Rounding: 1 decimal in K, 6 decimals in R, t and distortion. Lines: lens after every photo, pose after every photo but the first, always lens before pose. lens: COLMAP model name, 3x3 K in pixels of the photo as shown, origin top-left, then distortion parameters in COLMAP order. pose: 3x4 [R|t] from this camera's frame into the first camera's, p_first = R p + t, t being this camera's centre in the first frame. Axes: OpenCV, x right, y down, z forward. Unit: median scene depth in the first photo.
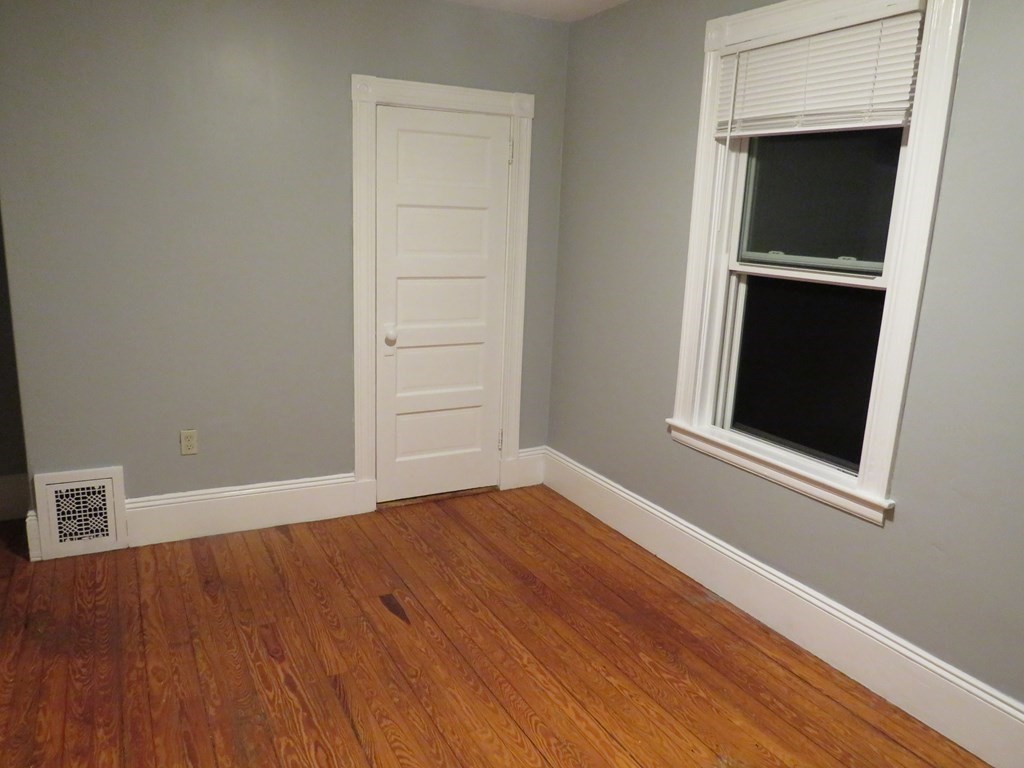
lens RADIAL K [[731.3, 0, 511.3], [0, 731.3, 380.7], [0, 0, 1]] dist [-0.006329, -0.003534]
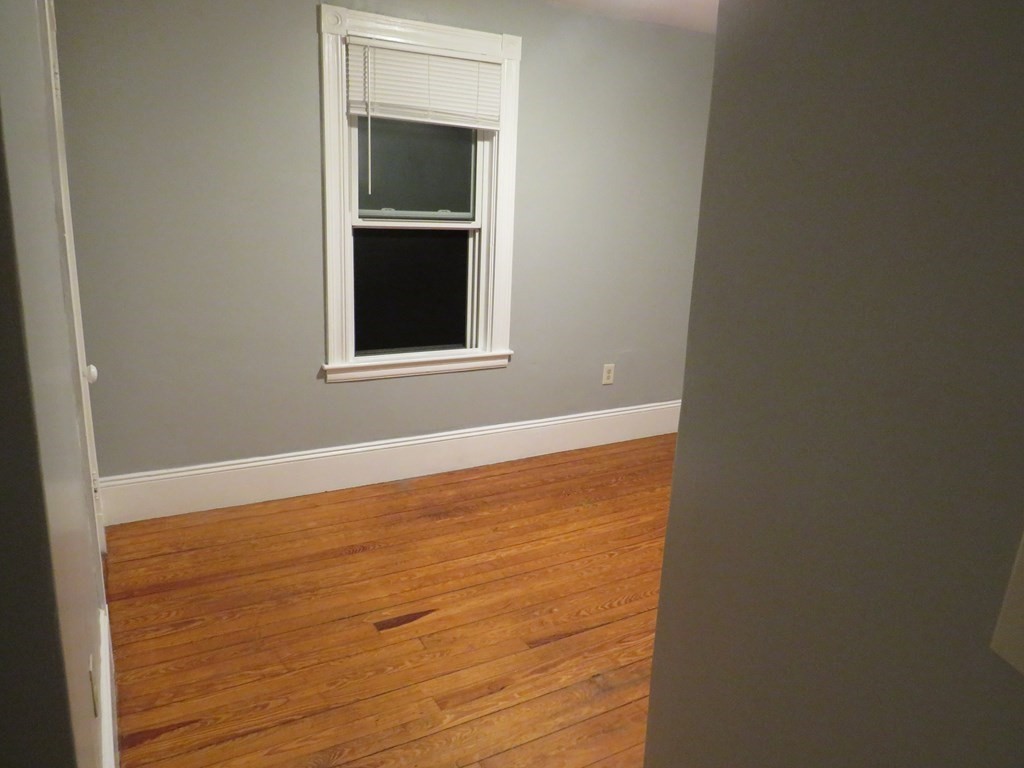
lens RADIAL K [[723.6, 0, 506.6], [0, 723.6, 378.4], [0, 0, 1]] dist [-0.023574, -0.007252]
pose [[-0.012067, -0.278101, 0.960476, -1.027229], [0.180121, 0.944229, 0.275660, -0.220866], [-0.983571, 0.176328, 0.038698, 0.845526]]
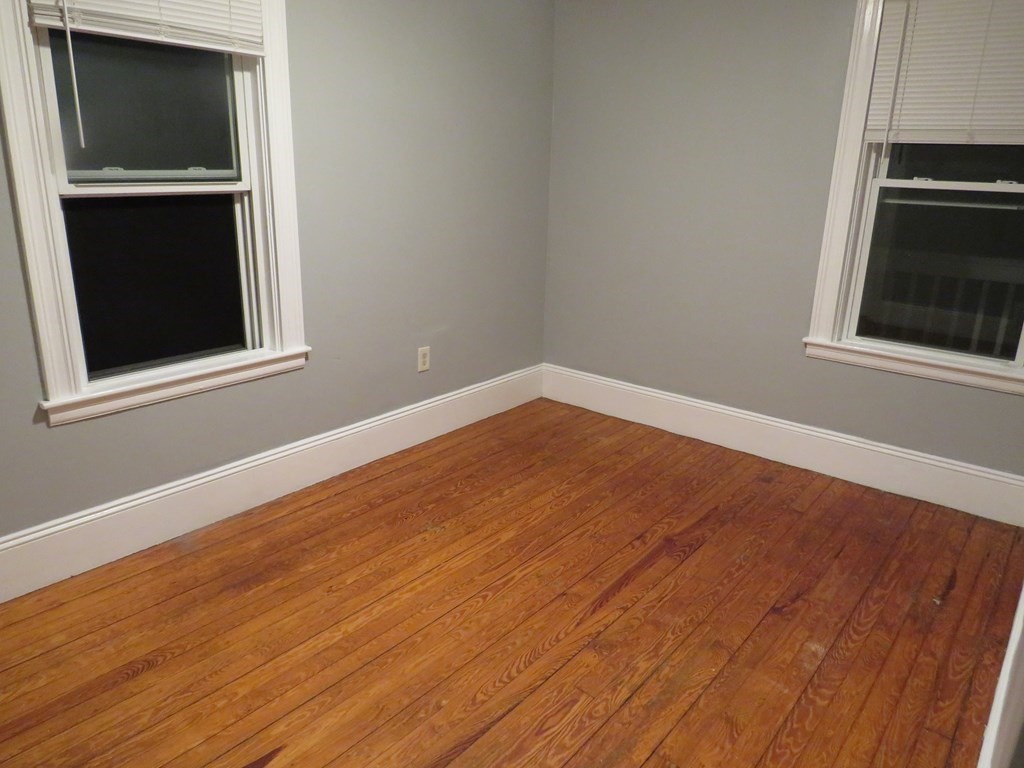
lens RADIAL K [[723.6, 0, 506.6], [0, 723.6, 378.4], [0, 0, 1]] dist [-0.023574, -0.007252]
pose [[-0.358624, -0.318417, 0.877496, -0.727848], [0.167540, 0.902805, 0.396073, -0.224555], [-0.918324, 0.289057, -0.270420, 0.921618]]
